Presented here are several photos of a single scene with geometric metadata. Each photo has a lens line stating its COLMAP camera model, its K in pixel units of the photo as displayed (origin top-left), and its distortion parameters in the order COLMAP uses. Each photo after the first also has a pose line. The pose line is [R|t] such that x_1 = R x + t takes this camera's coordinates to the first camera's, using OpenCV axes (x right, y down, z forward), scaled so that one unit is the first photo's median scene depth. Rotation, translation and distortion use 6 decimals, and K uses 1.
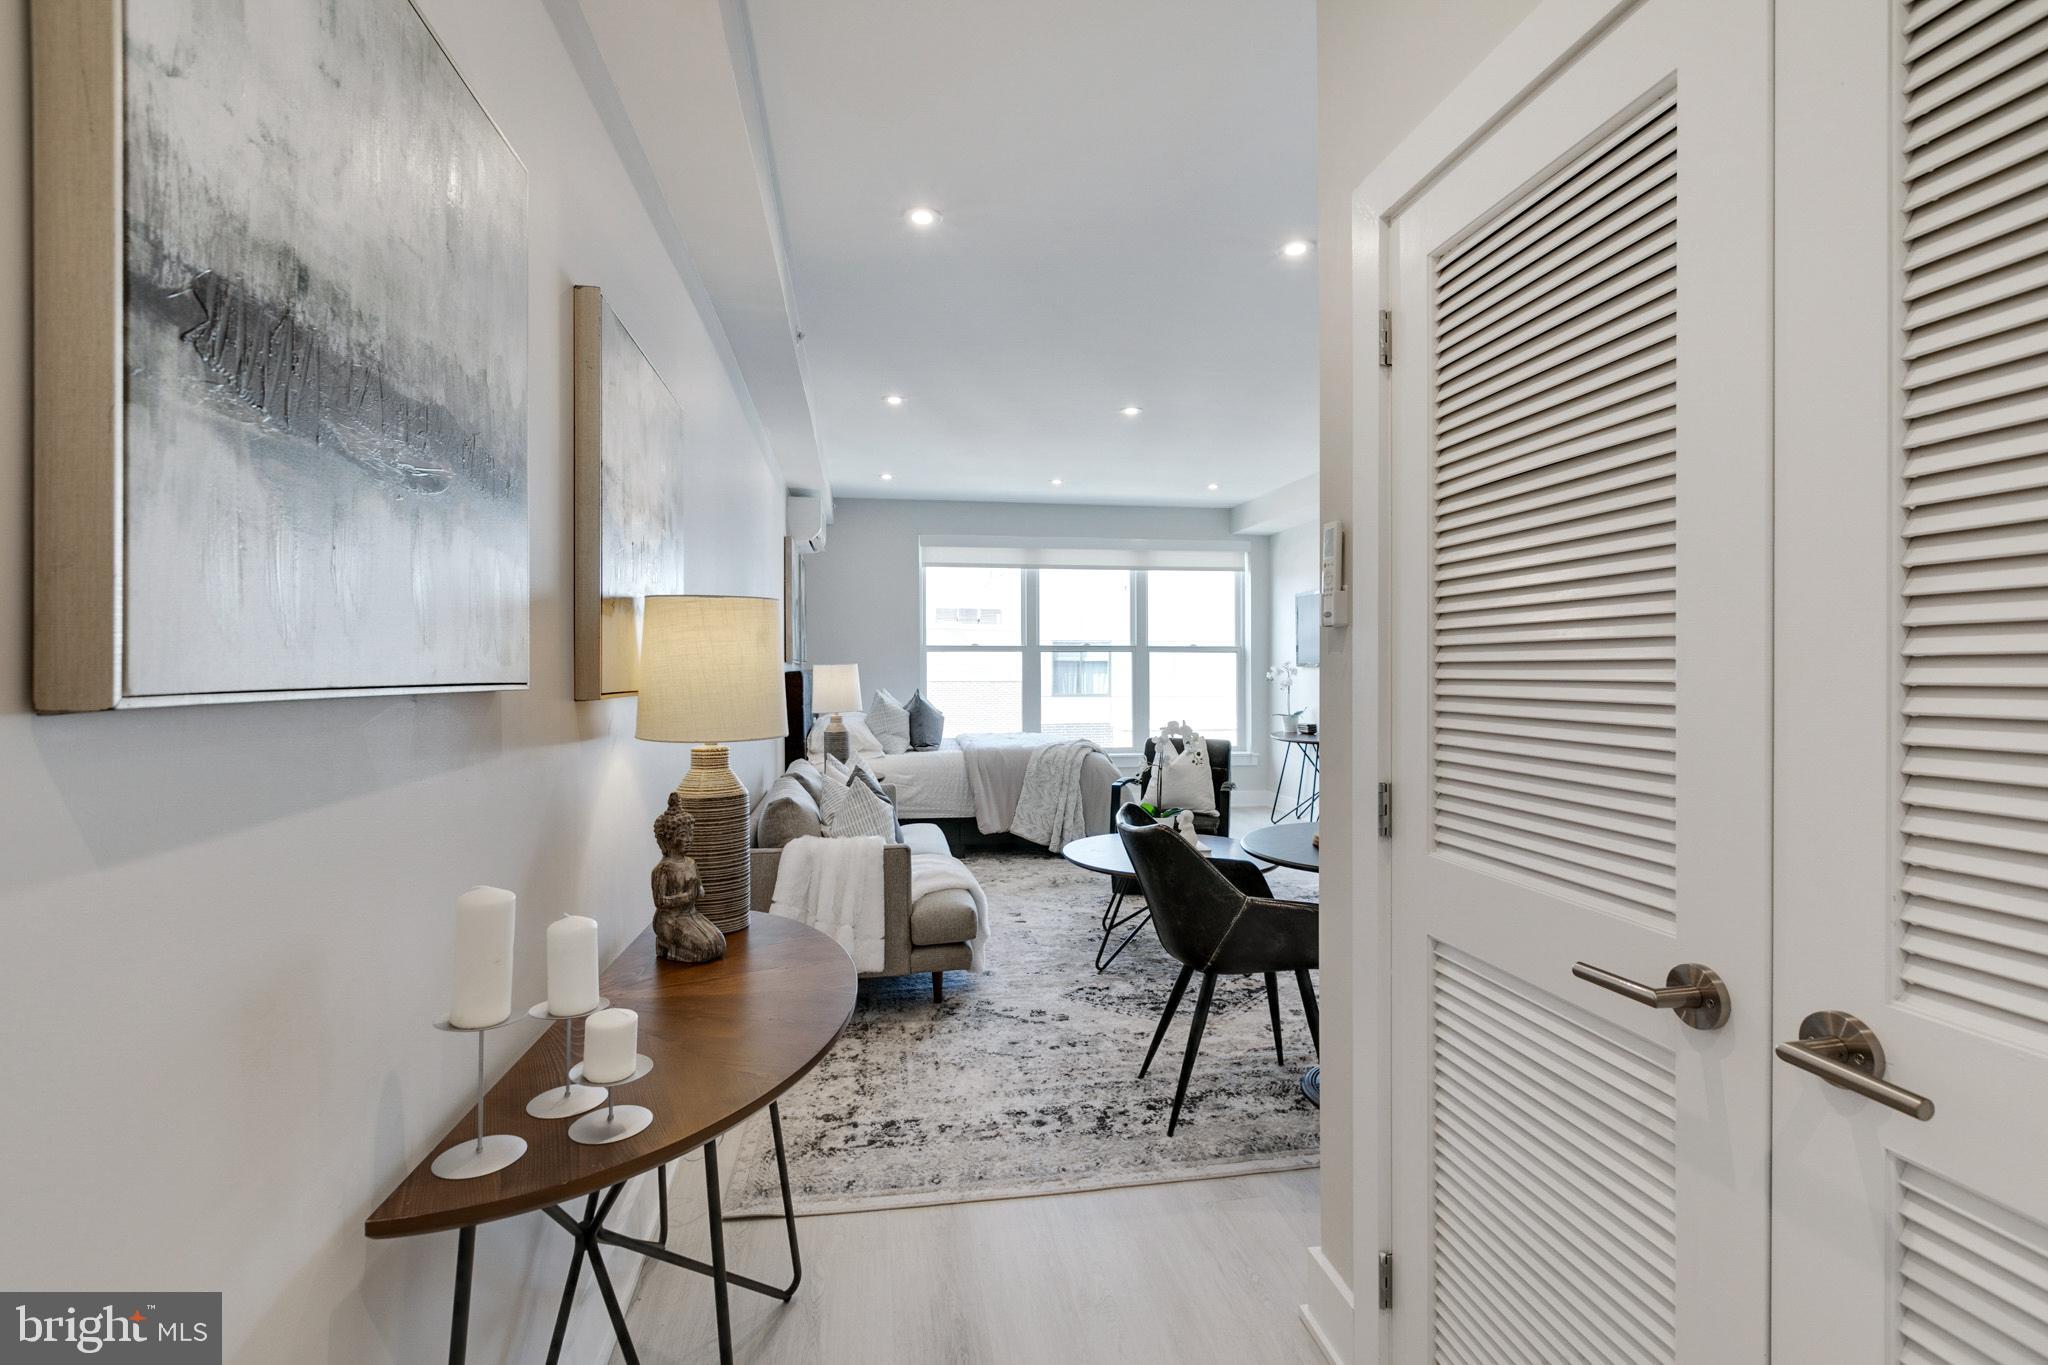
lens RADIAL K [[917.1, 0, 1018.3], [0, 917.1, 664.1], [0, 0, 1]] dist [0.003757, 0.000375]
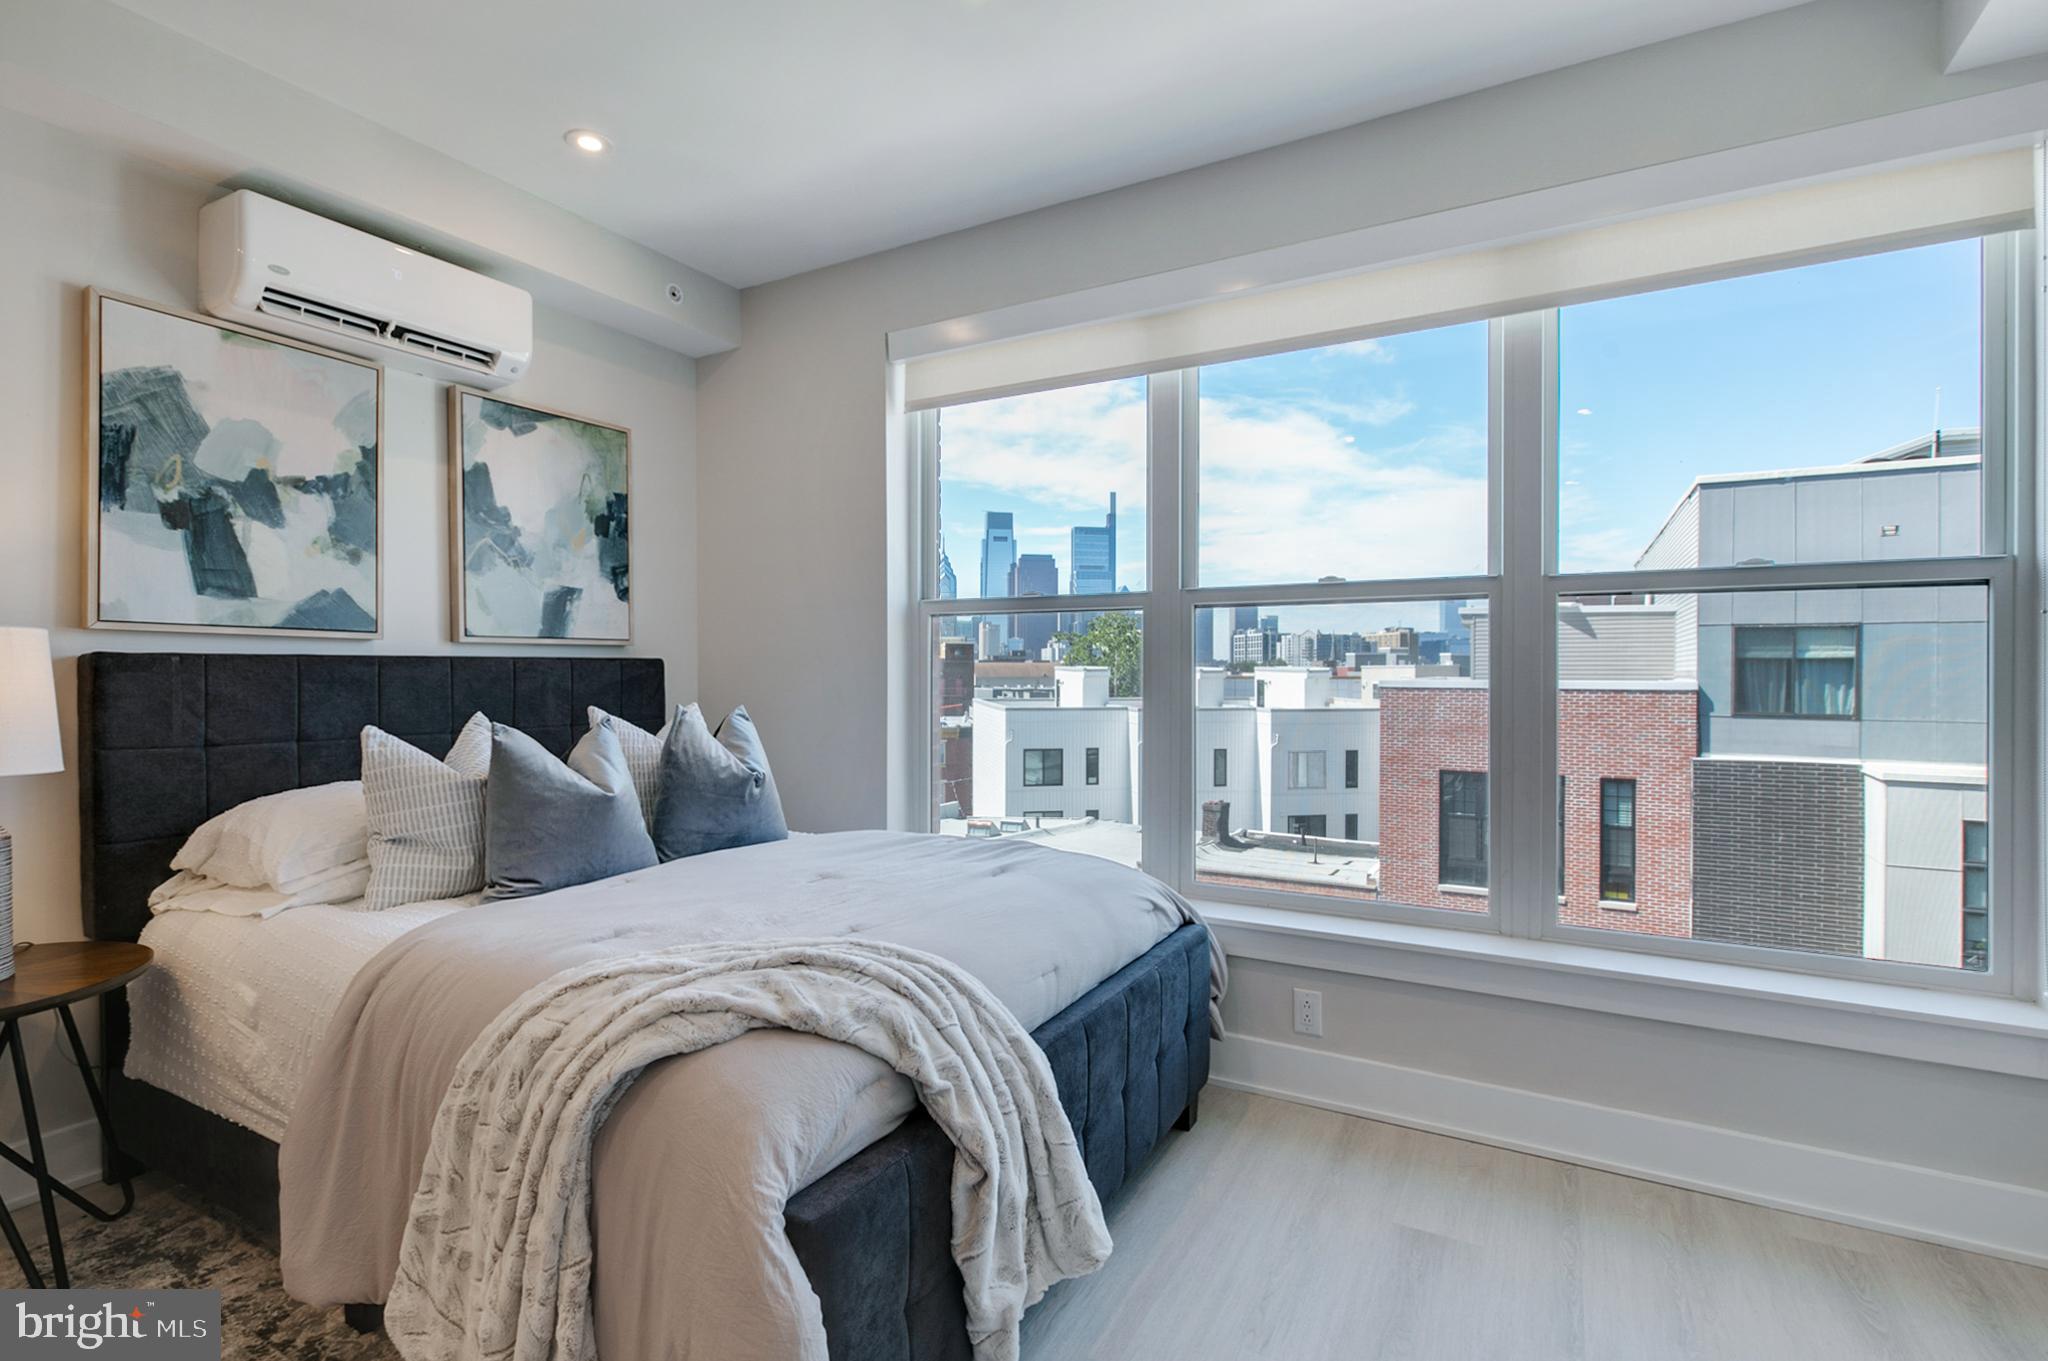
lens RADIAL K [[959.3, 0, 1015.4], [0, 959.3, 669.9], [0, 0, 1]] dist [-0.004179, -0.000424]
pose [[0.783202, 0.002053, -0.621764, 0.269058], [-0.000641, 0.999997, 0.002494, 0.013479], [0.621767, -0.001555, 0.783201, 0.897392]]
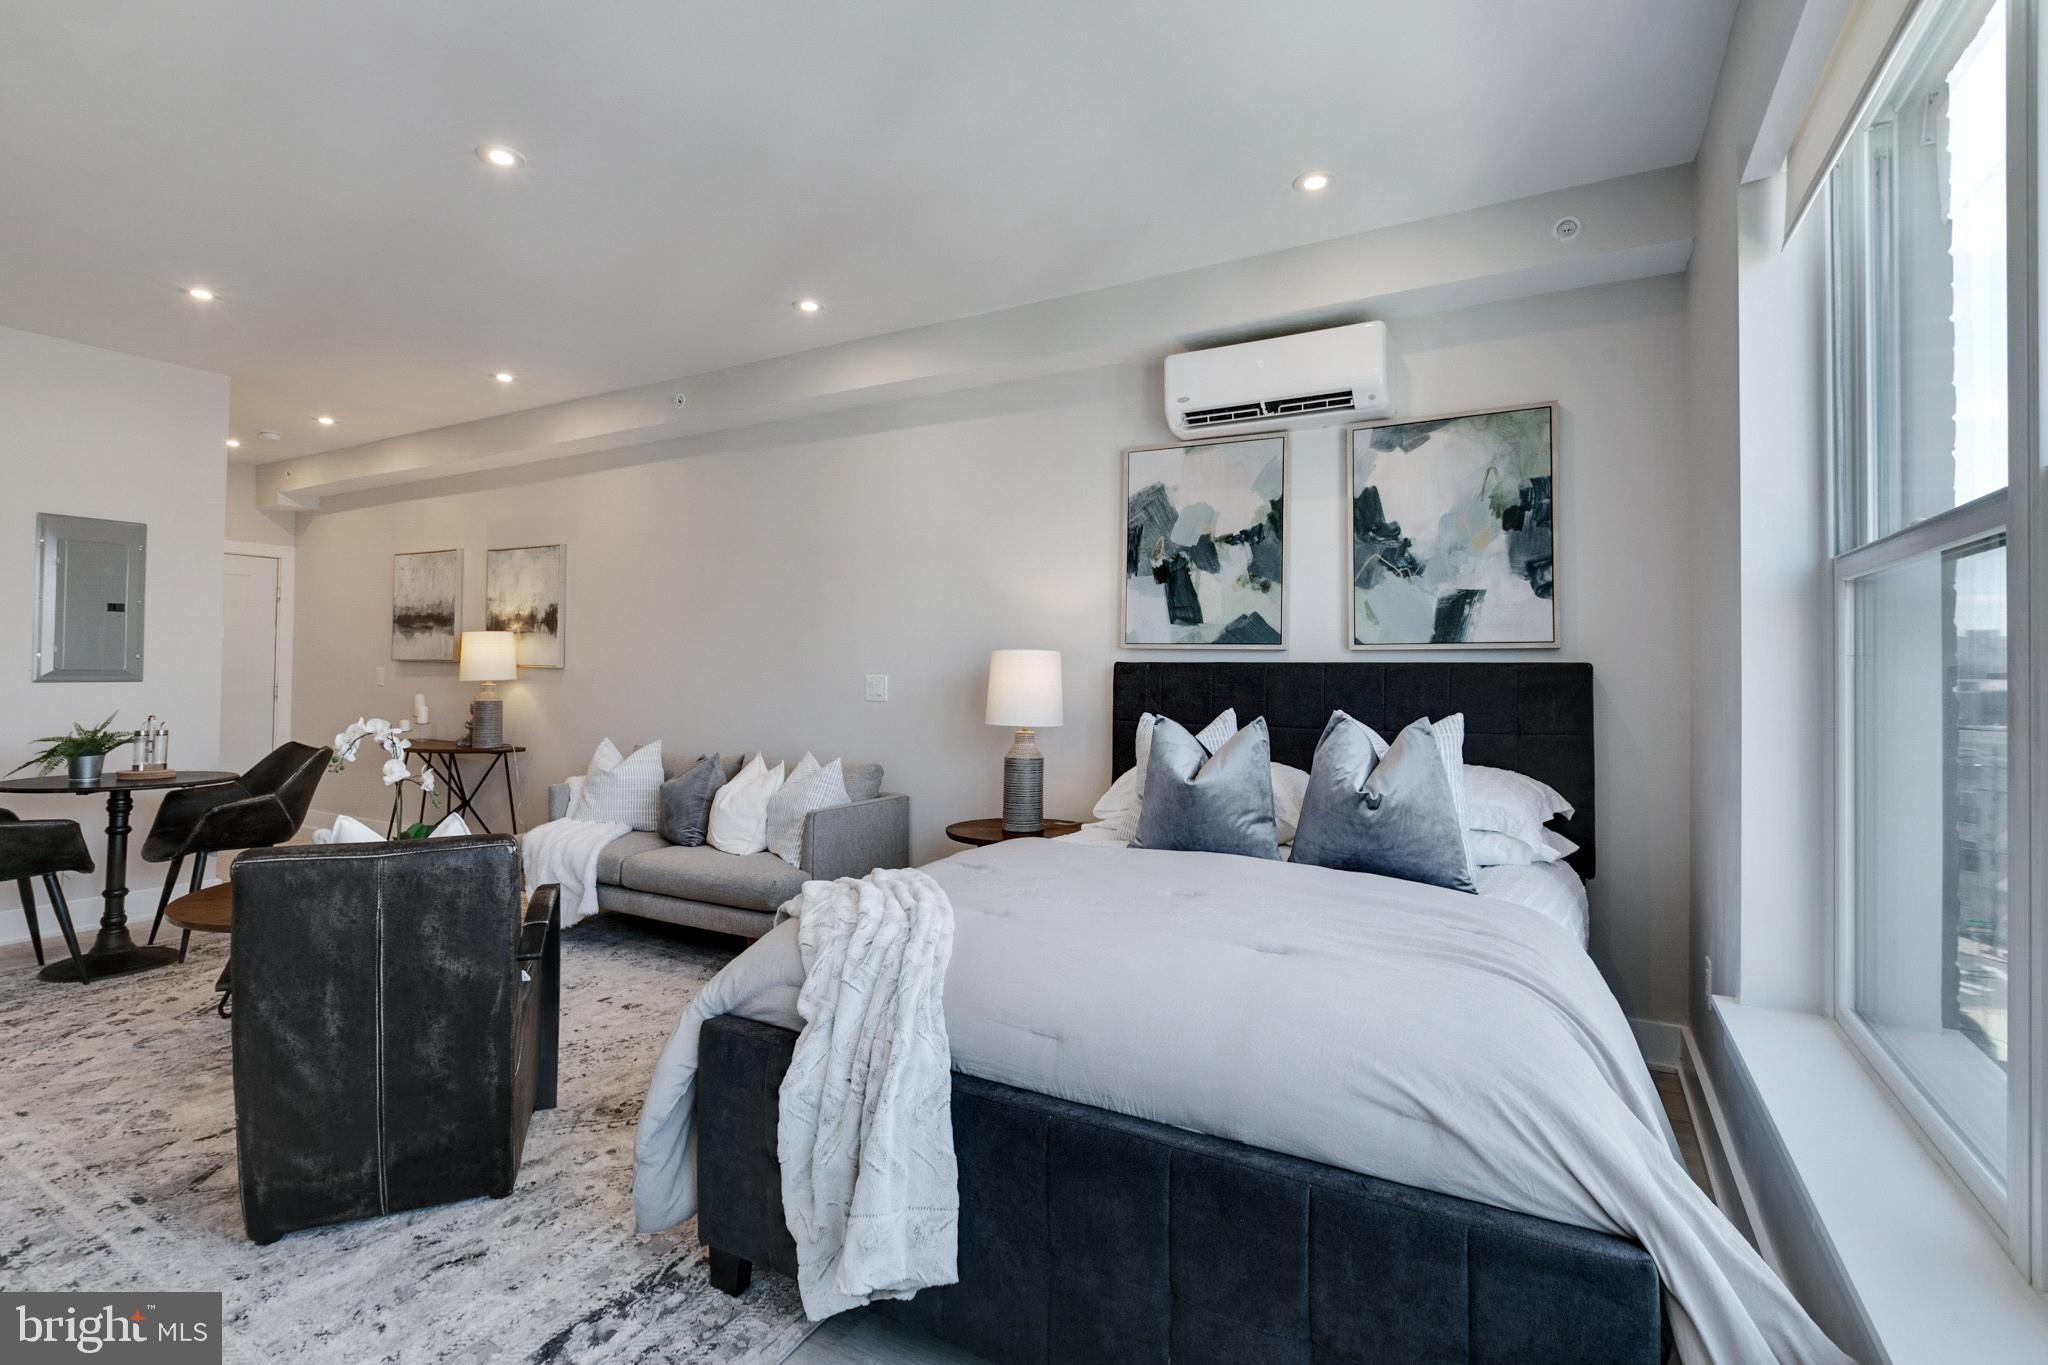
lens RADIAL K [[959.3, 0, 1015.4], [0, 959.3, 671.9], [0, 0, 1]] dist [-0.004179, -0.000424]
pose [[-0.624255, -0.000969, -0.781220, 0.300765], [-0.004549, 0.999987, 0.002394, 0.013176], [0.781208, 0.005048, -0.624251, 1.305408]]
